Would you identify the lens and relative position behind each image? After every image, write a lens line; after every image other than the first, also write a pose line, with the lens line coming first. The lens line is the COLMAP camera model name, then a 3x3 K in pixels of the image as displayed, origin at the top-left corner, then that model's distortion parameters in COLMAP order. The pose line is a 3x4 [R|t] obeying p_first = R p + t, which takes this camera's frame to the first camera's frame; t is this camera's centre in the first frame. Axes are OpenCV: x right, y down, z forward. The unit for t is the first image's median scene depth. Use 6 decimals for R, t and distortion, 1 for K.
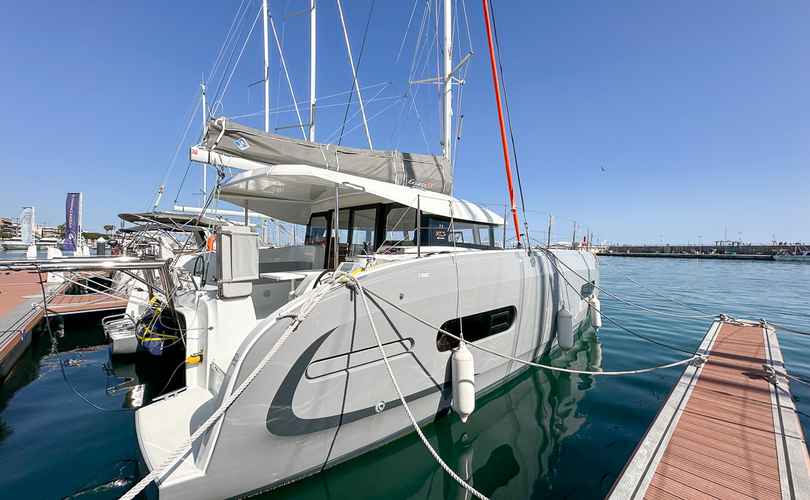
lens RADIAL K [[328.0, 0, 404.1], [0, 328.0, 247.1], [0, 0, 1]] dist [-0.001220, -0.000124]
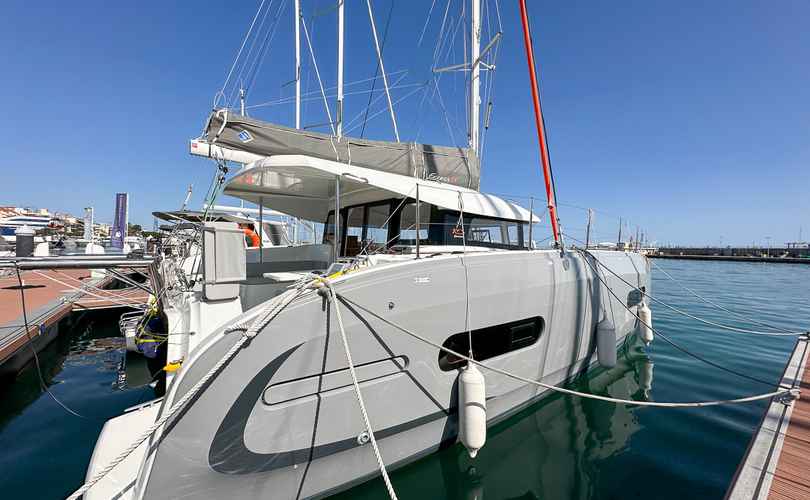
lens RADIAL K [[328.0, 0, 404.1], [0, 328.0, 247.1], [0, 0, 1]] dist [-0.001220, -0.000124]
pose [[0.993877, 0.007123, -0.110262, 0.070915], [-0.006927, 0.999974, 0.002162, 0.000317], [0.110275, -0.001385, 0.993900, 0.112261]]
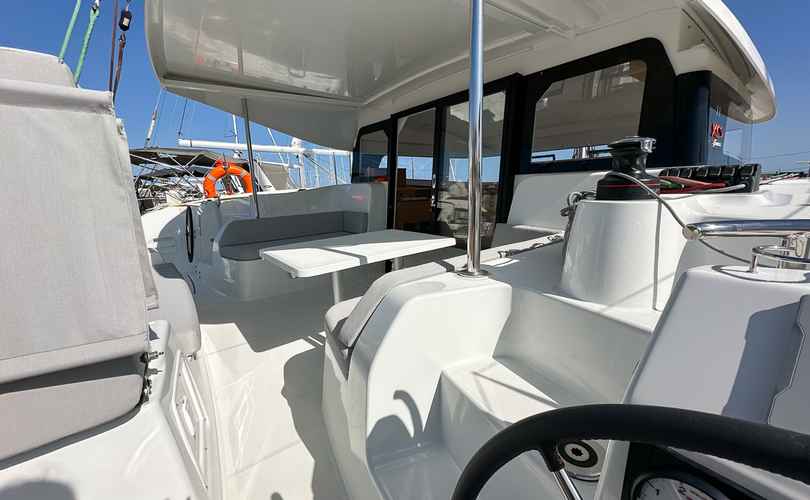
lens RADIAL K [[328.0, 0, 404.1], [0, 328.0, 247.1], [0, 0, 1]] dist [-0.001220, -0.000124]
pose [[0.991056, -0.021987, -0.131622, -0.208345], [0.046865, 0.980853, 0.189027, -0.000851], [0.124946, -0.193504, 0.973111, 0.638240]]
